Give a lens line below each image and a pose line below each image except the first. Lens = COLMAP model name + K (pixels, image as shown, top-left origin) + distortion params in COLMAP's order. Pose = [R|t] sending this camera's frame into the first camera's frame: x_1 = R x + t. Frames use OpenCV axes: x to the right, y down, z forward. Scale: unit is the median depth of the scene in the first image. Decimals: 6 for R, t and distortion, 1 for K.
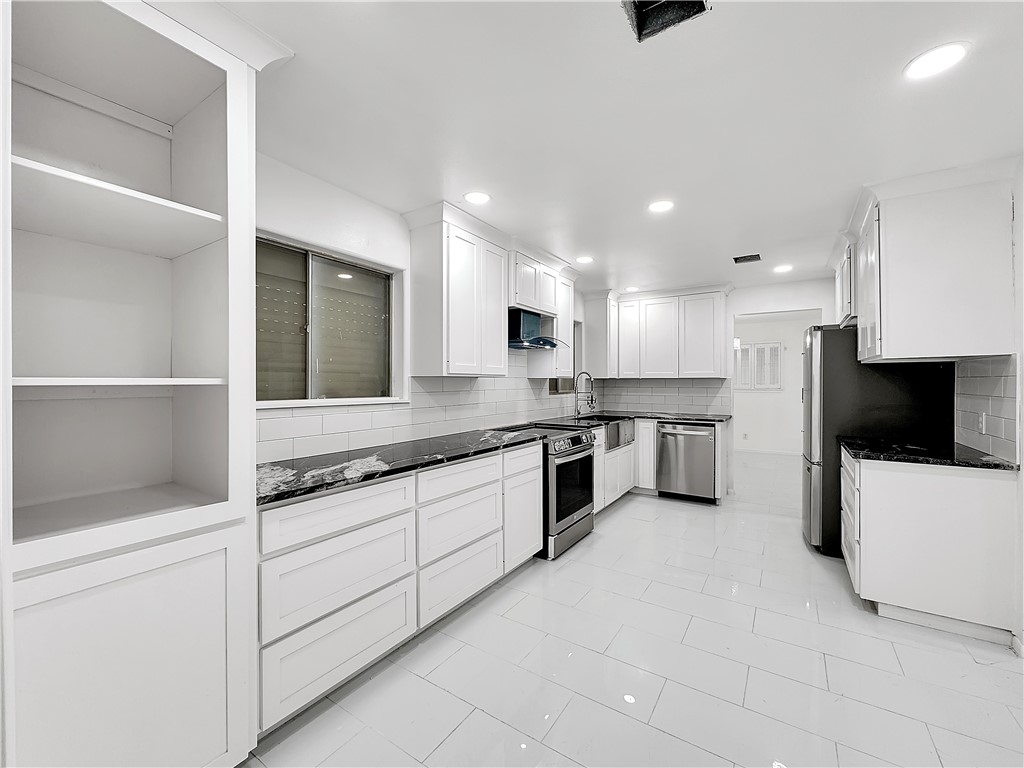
lens RADIAL K [[415.1, 0, 521.9], [0, 415.1, 382.9], [0, 0, 1]] dist [-0.000940, -0.000128]
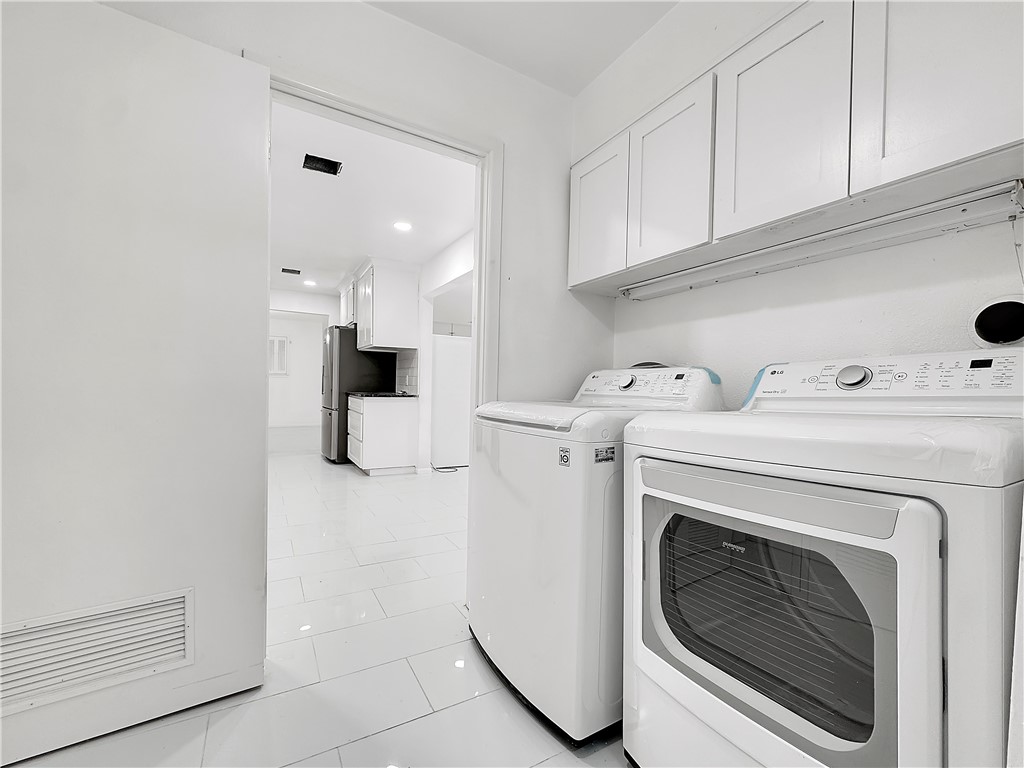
lens RADIAL K [[415.1, 0, 521.9], [0, 415.1, 382.9], [0, 0, 1]] dist [-0.000940, -0.000128]
pose [[0.410953, 0.014156, 0.911547, -0.541436], [-0.010437, 0.999887, -0.010822, 0.113241], [-0.911597, -0.005066, 0.411054, -0.385017]]
